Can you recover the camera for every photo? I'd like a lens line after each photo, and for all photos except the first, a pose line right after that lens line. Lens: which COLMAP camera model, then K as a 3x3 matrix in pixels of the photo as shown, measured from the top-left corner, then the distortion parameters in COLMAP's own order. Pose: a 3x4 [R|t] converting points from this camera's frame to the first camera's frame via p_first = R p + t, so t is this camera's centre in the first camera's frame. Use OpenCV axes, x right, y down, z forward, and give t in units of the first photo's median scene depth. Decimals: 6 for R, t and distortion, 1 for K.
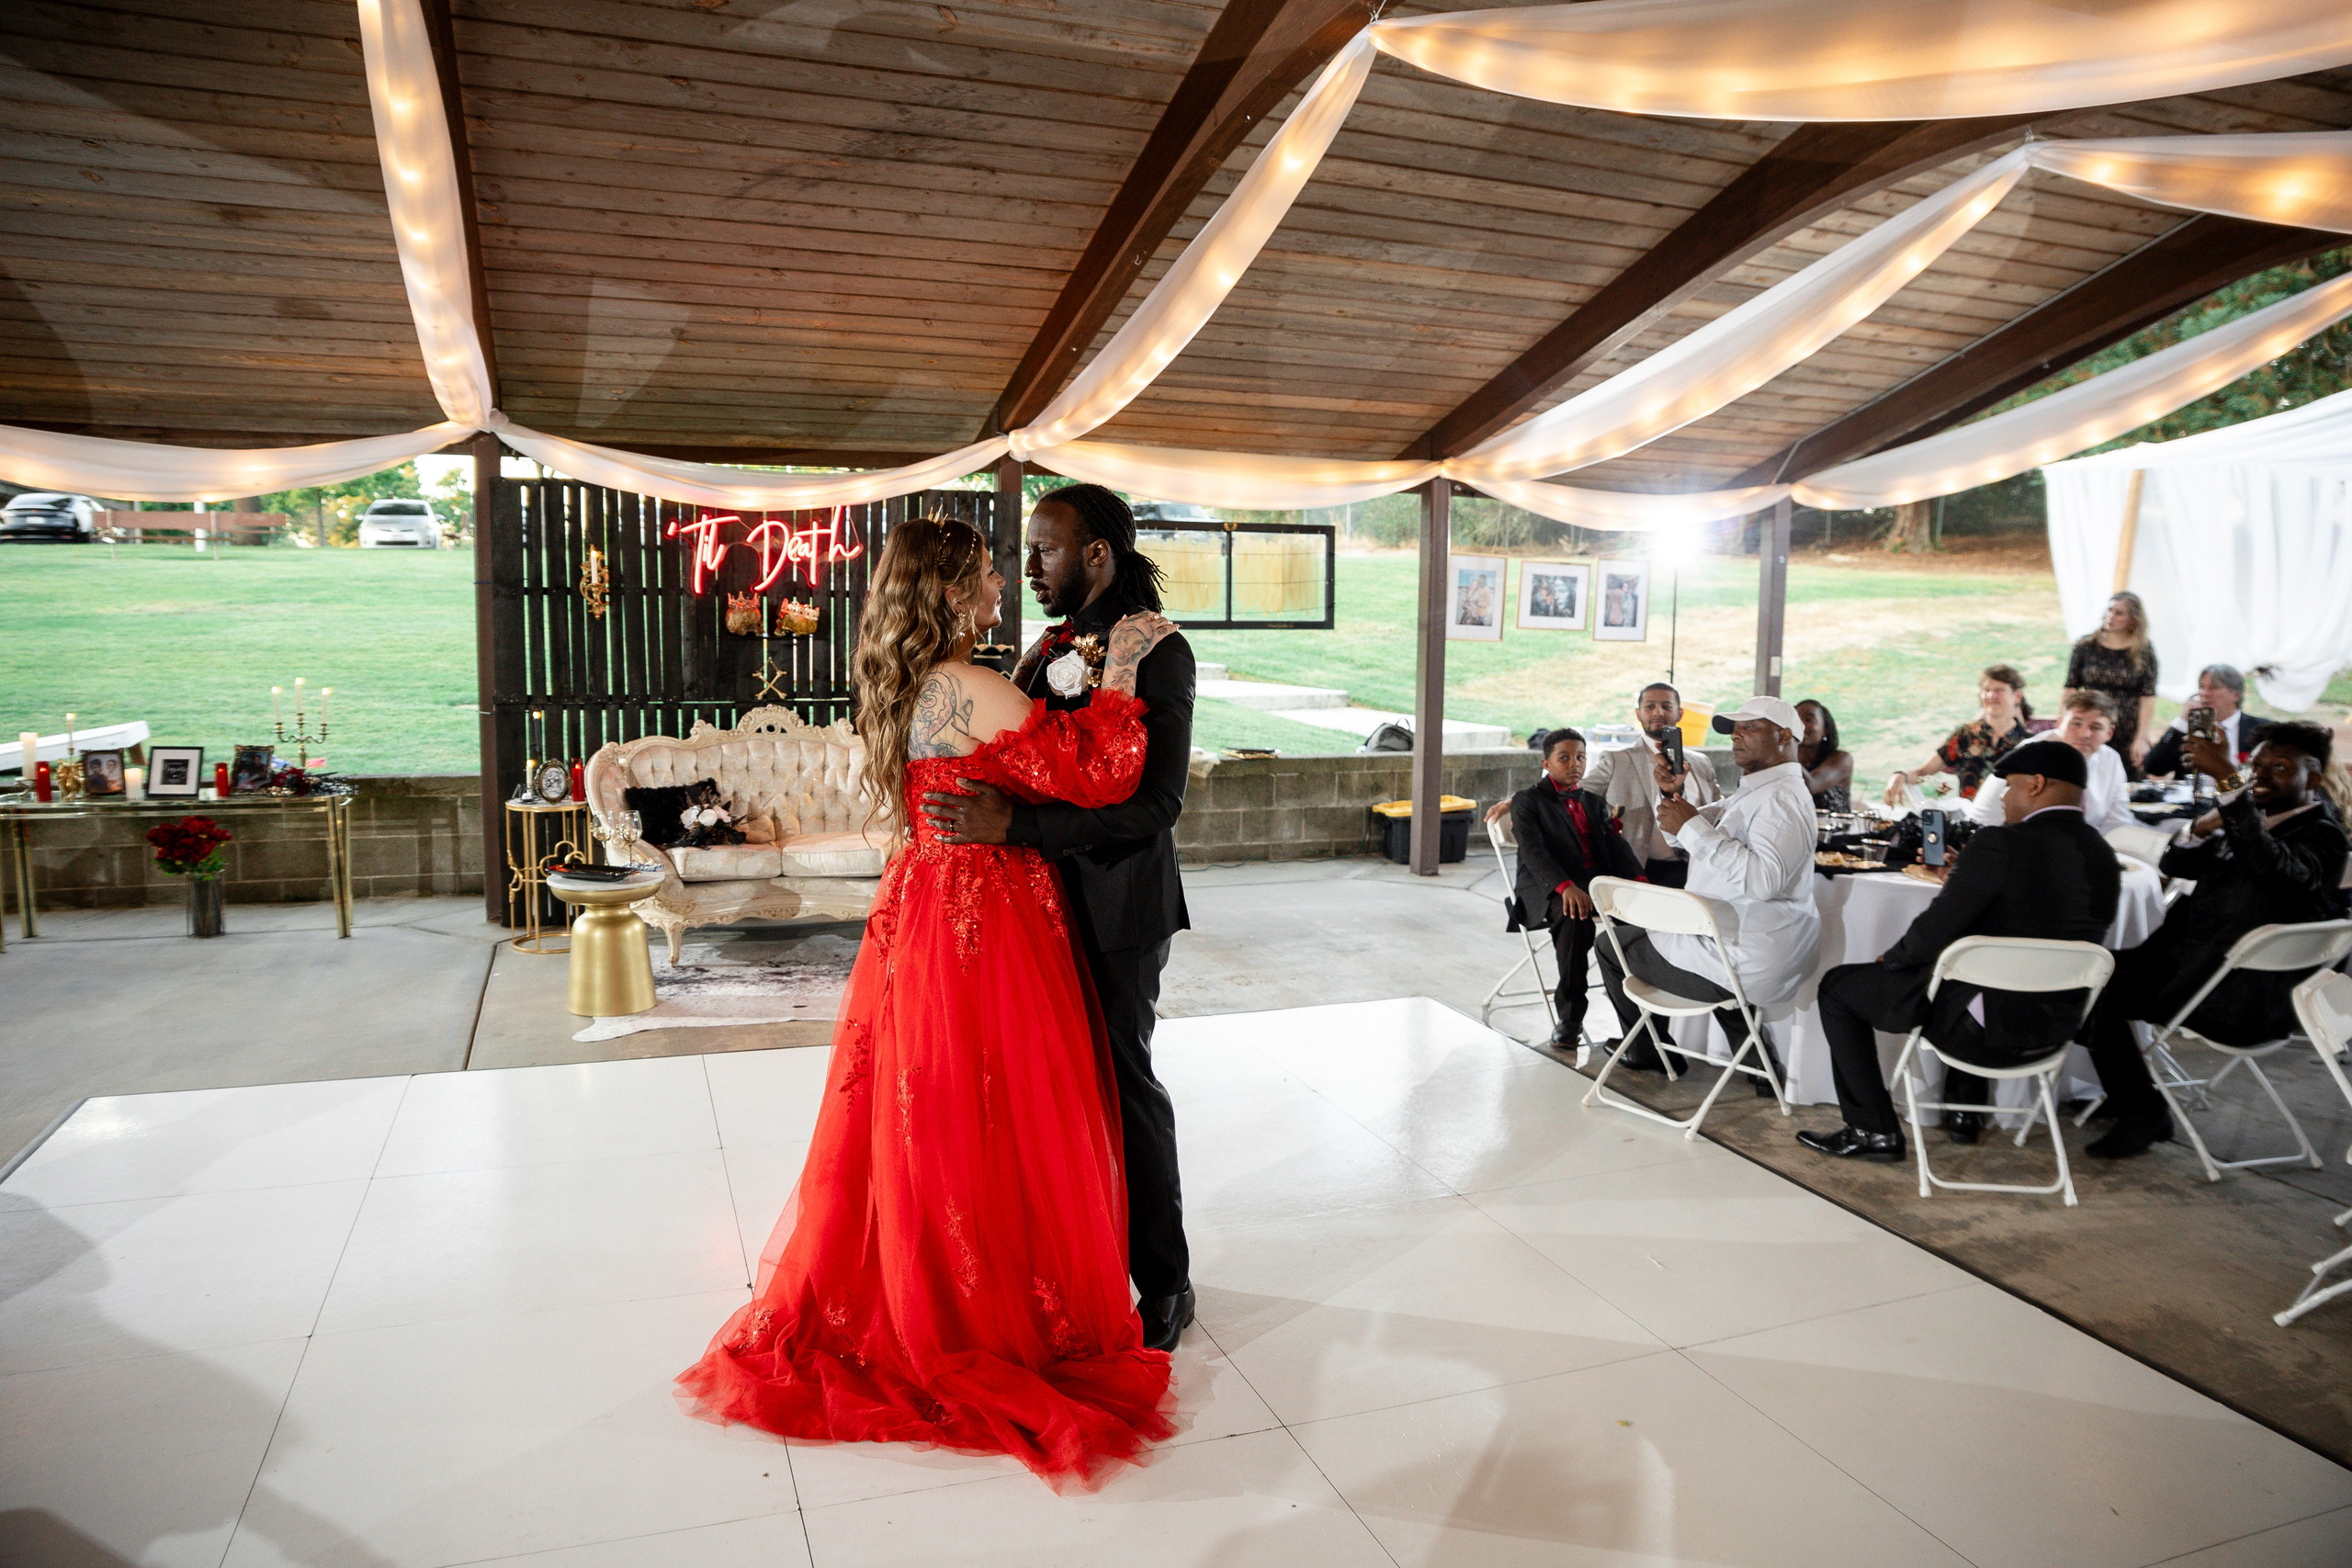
lens RADIAL K [[1642.8, 0, 1176.0], [0, 1642.8, 784.0], [0, 0, 1]] dist [-0.154078, 0.103067]
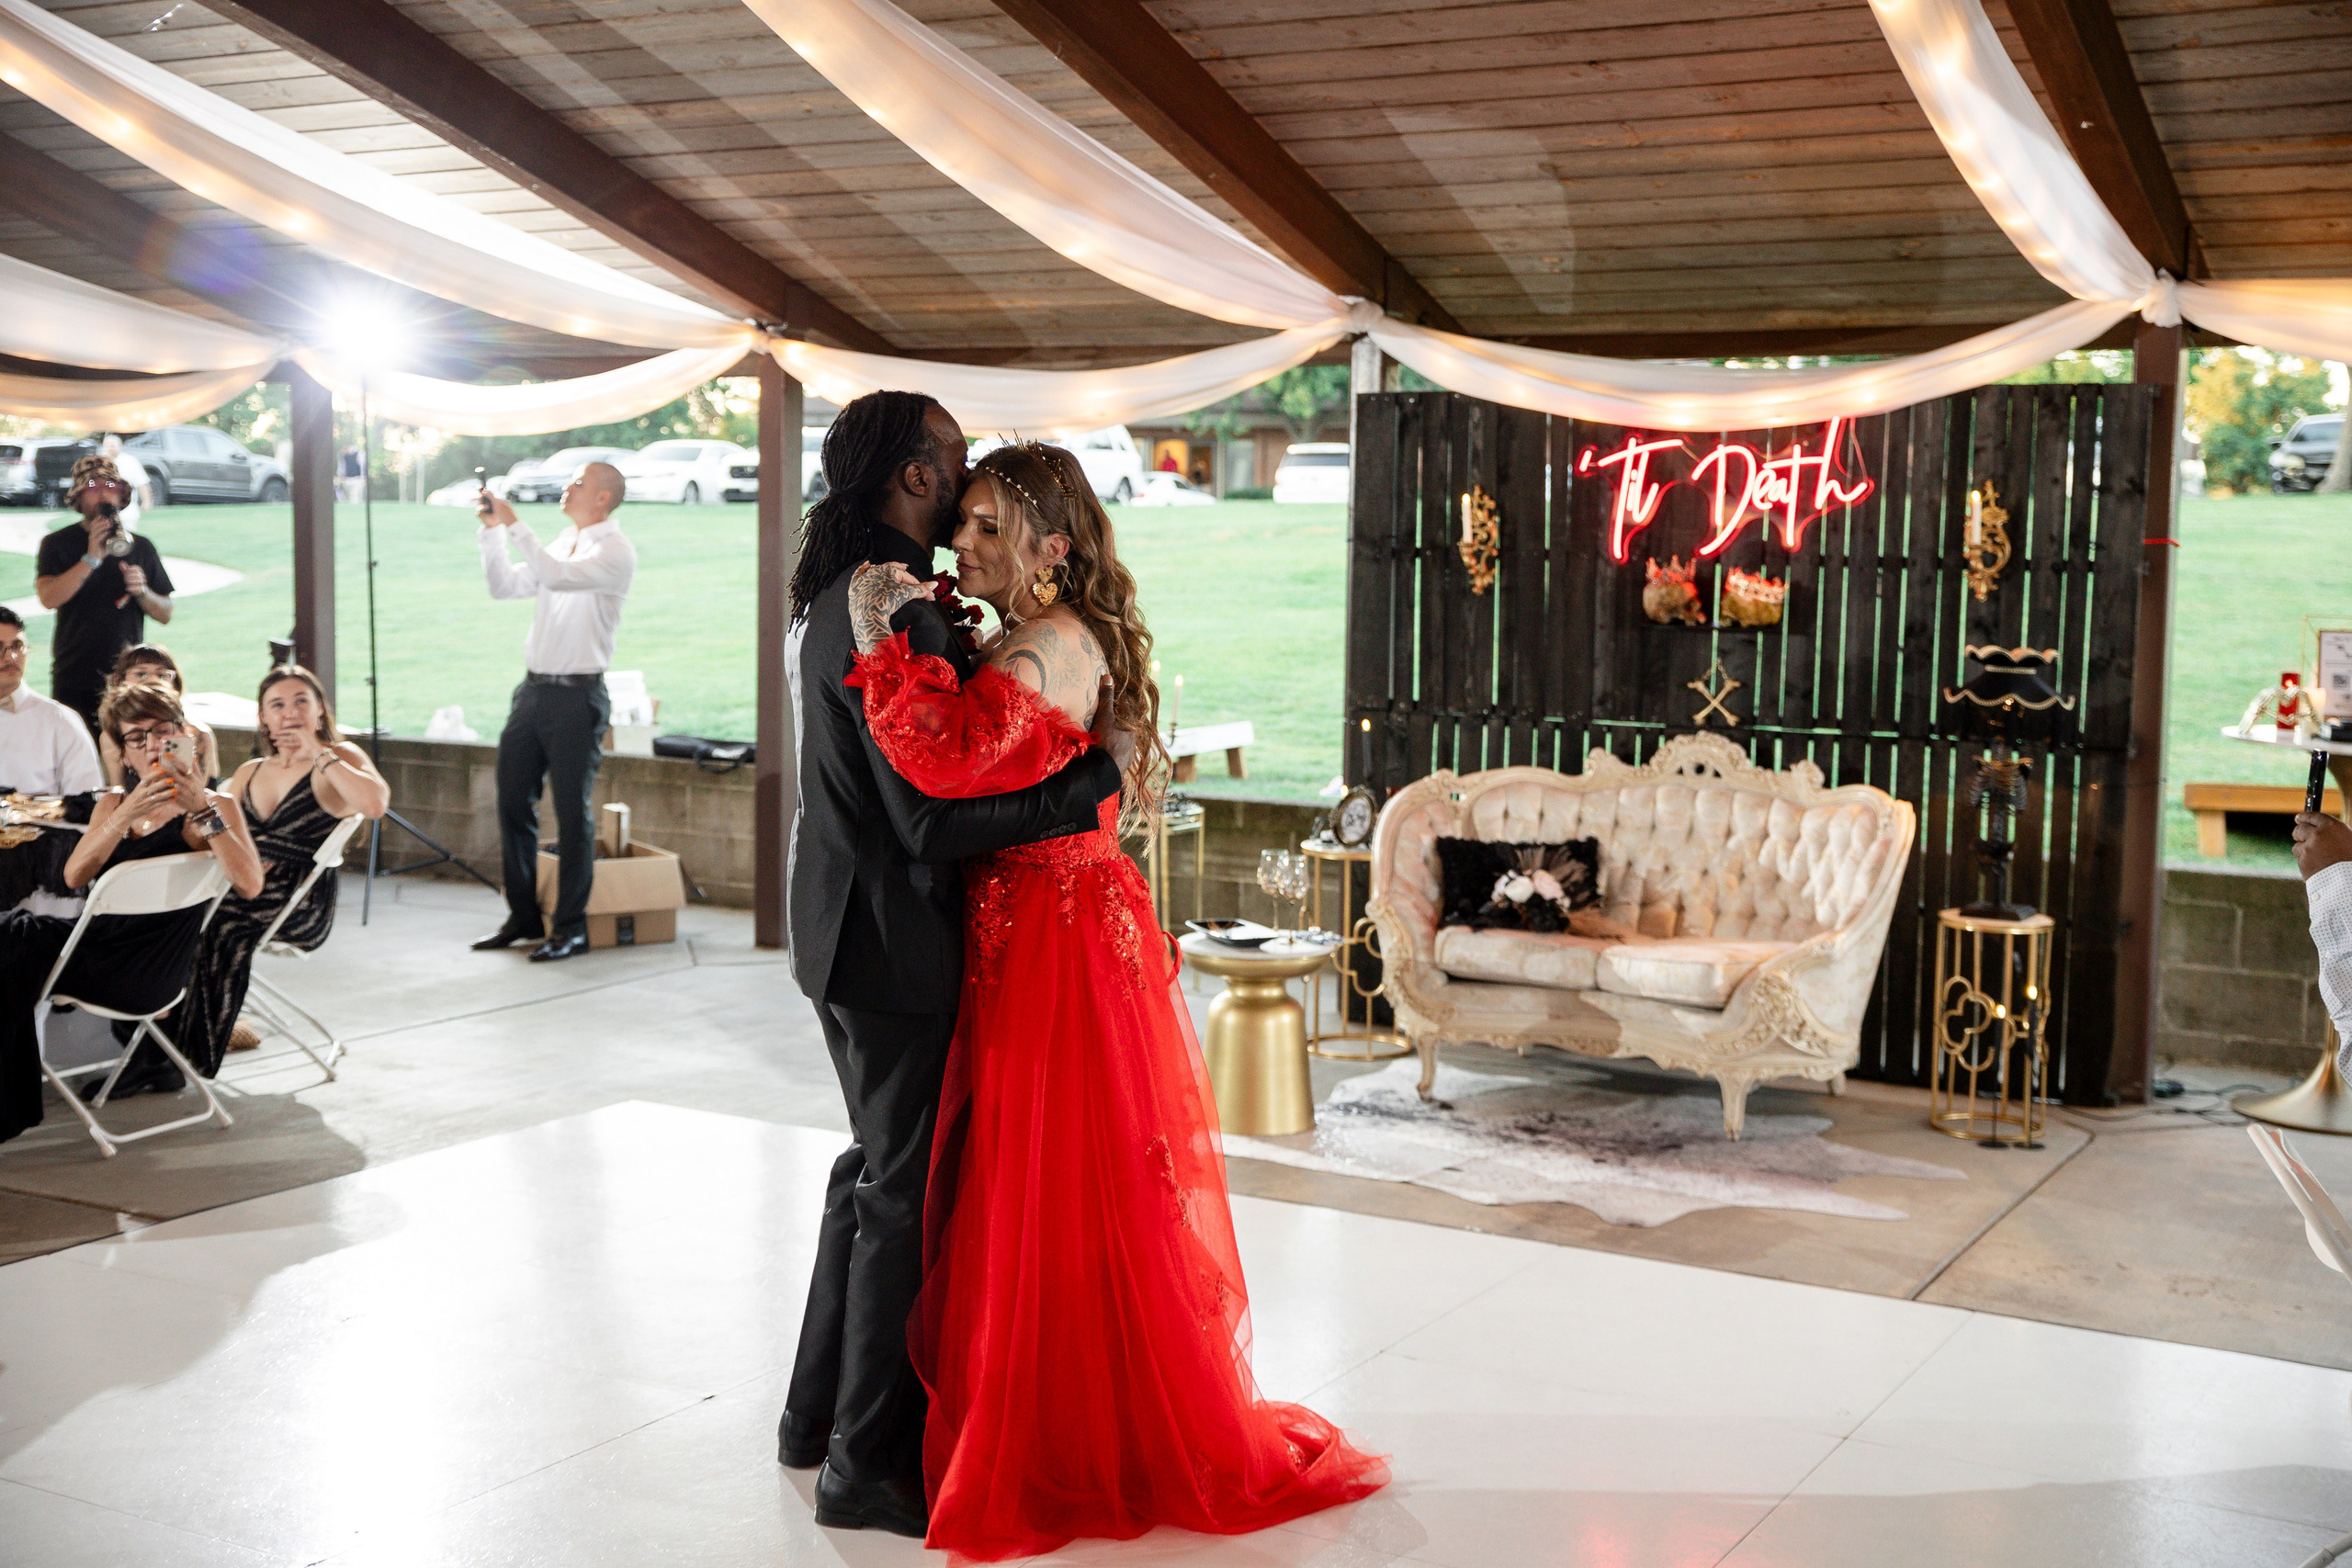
lens RADIAL K [[2762.4, 0, 1052.6], [0, 2762.4, 795.3], [0, 0, 1]] dist [-0.018131, 0.021596]
pose [[0.596867, 0.065324, -0.799677, 0.494154], [-0.097031, 0.995242, 0.008877, -0.009210], [0.796452, 0.072296, 0.600365, 0.151186]]
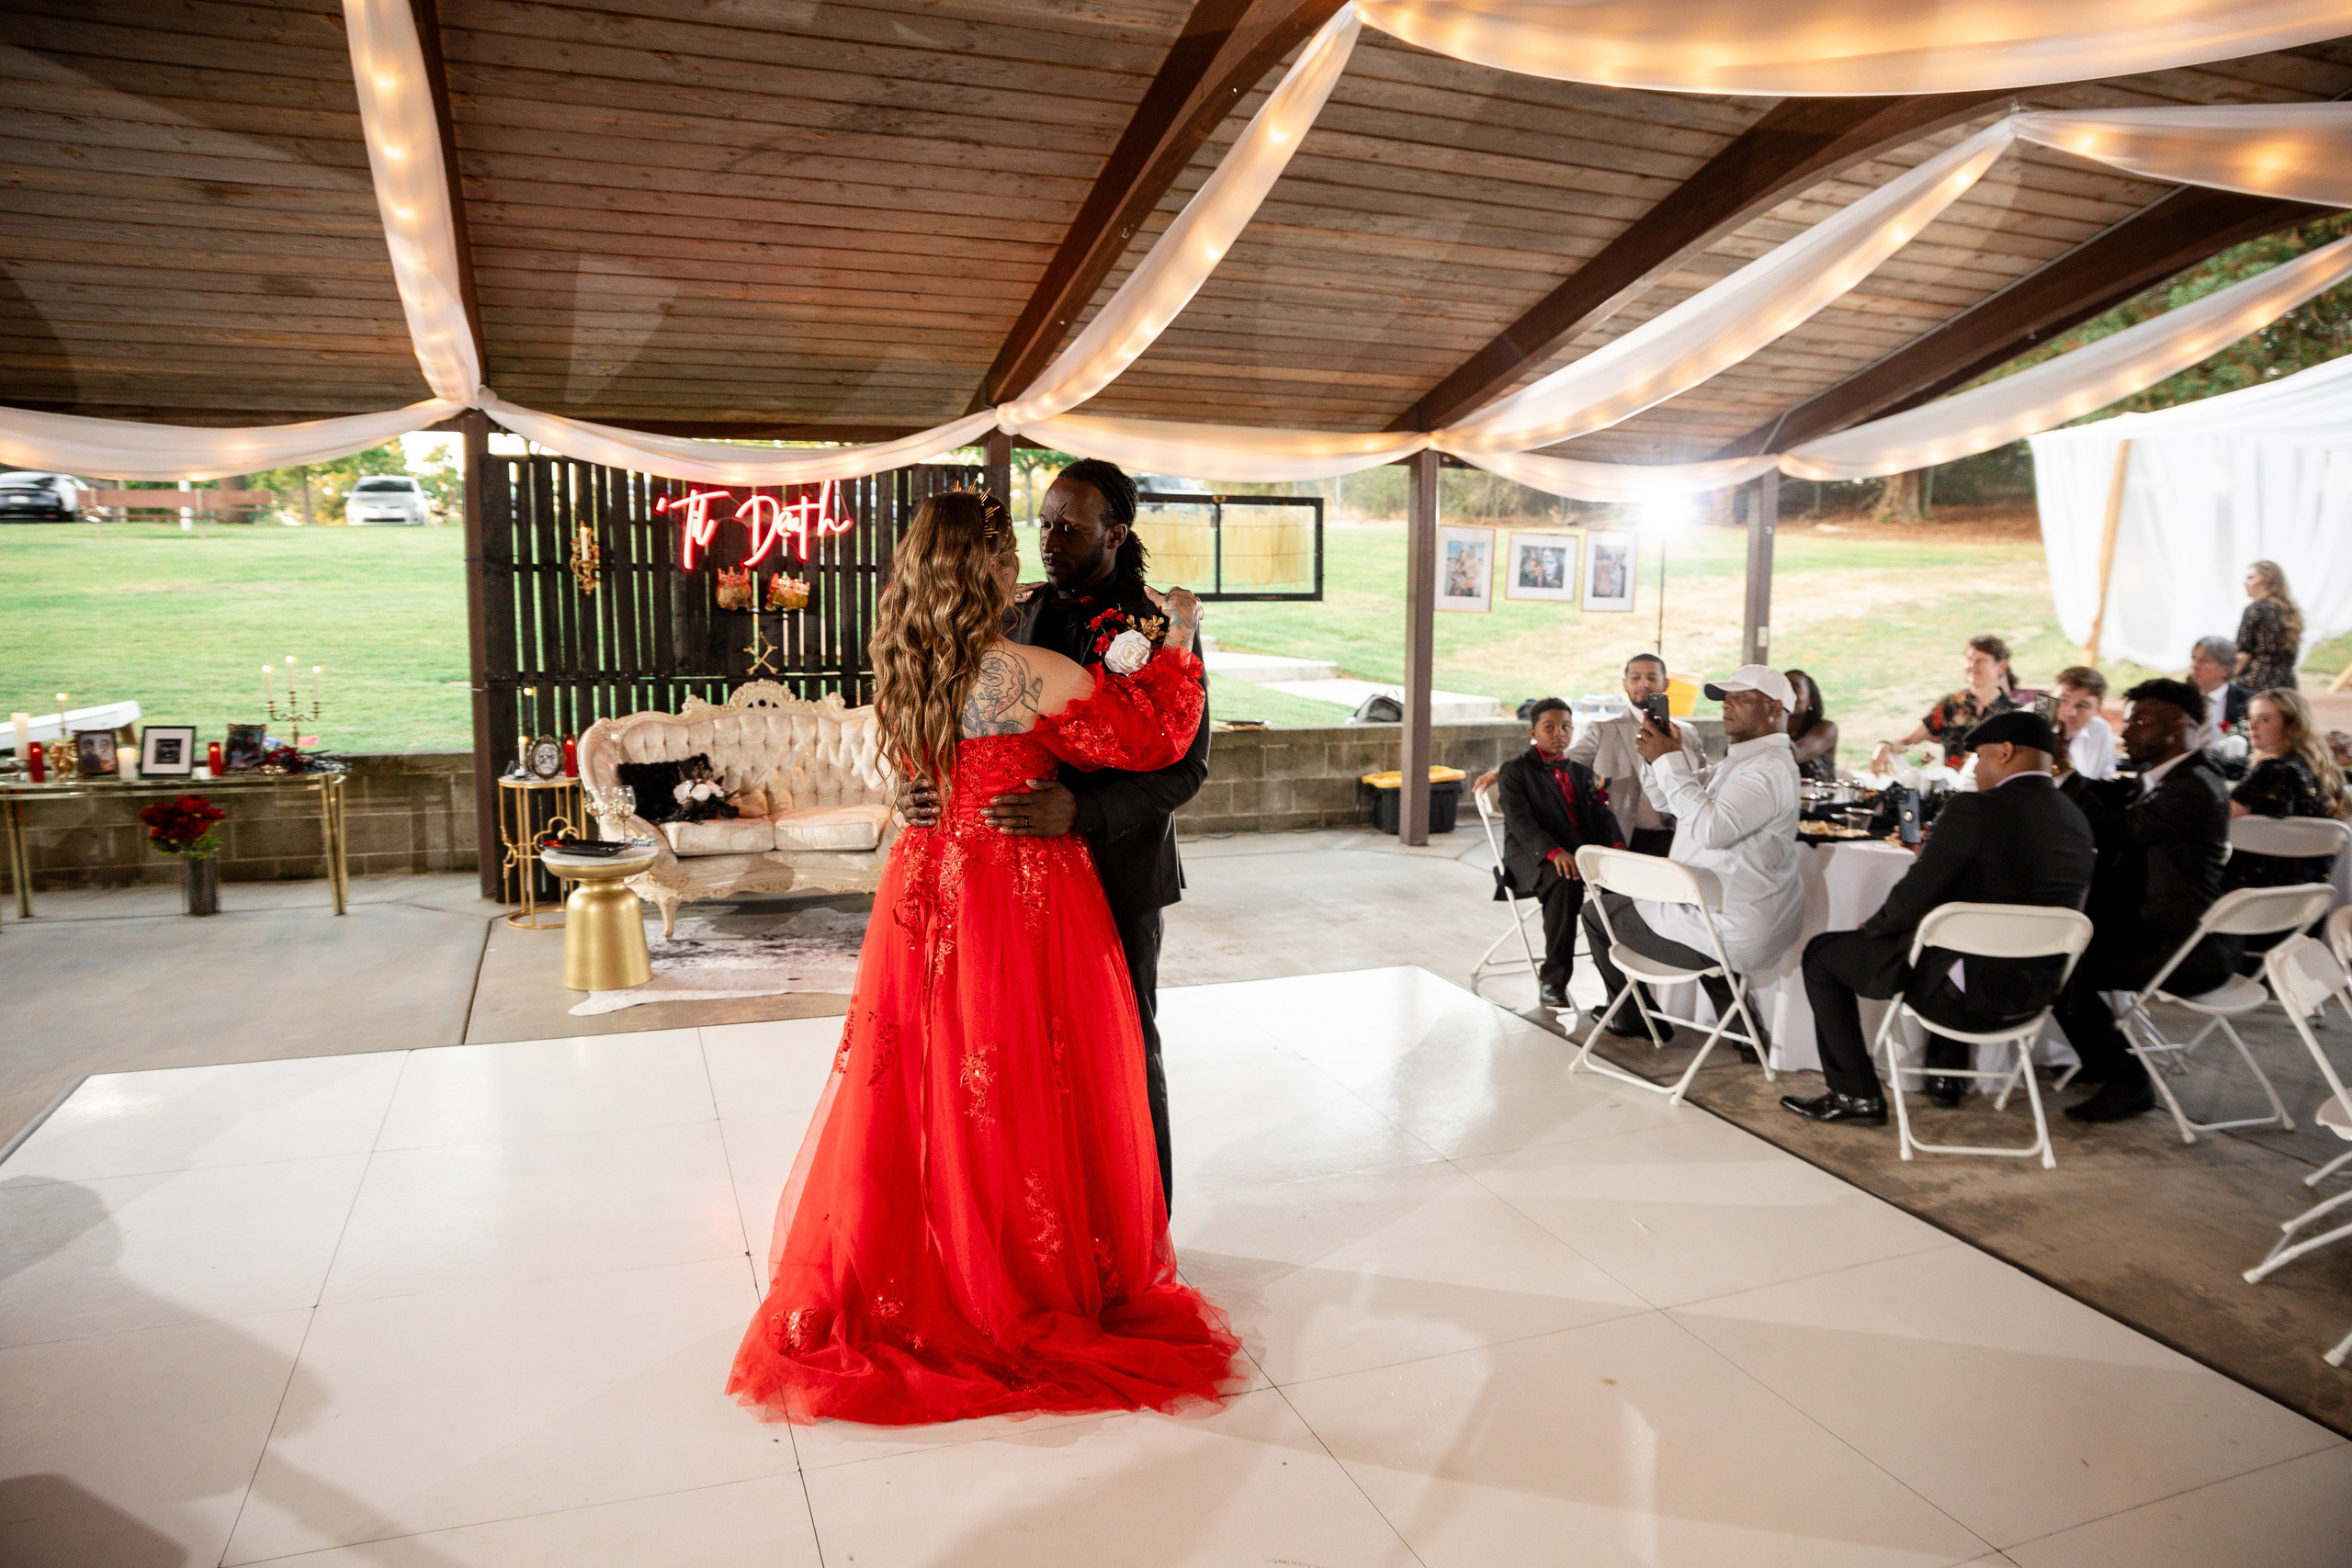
lens RADIAL K [[1641.3, 0, 1178.1], [0, 1641.3, 796.3], [0, 0, 1]] dist [-0.152544, 0.098991]
pose [[0.999964, -0.005479, 0.006416, 0.000709], [0.005322, 0.999690, 0.024320, 0.000225], [-0.006547, -0.024285, 0.999684, -0.005026]]
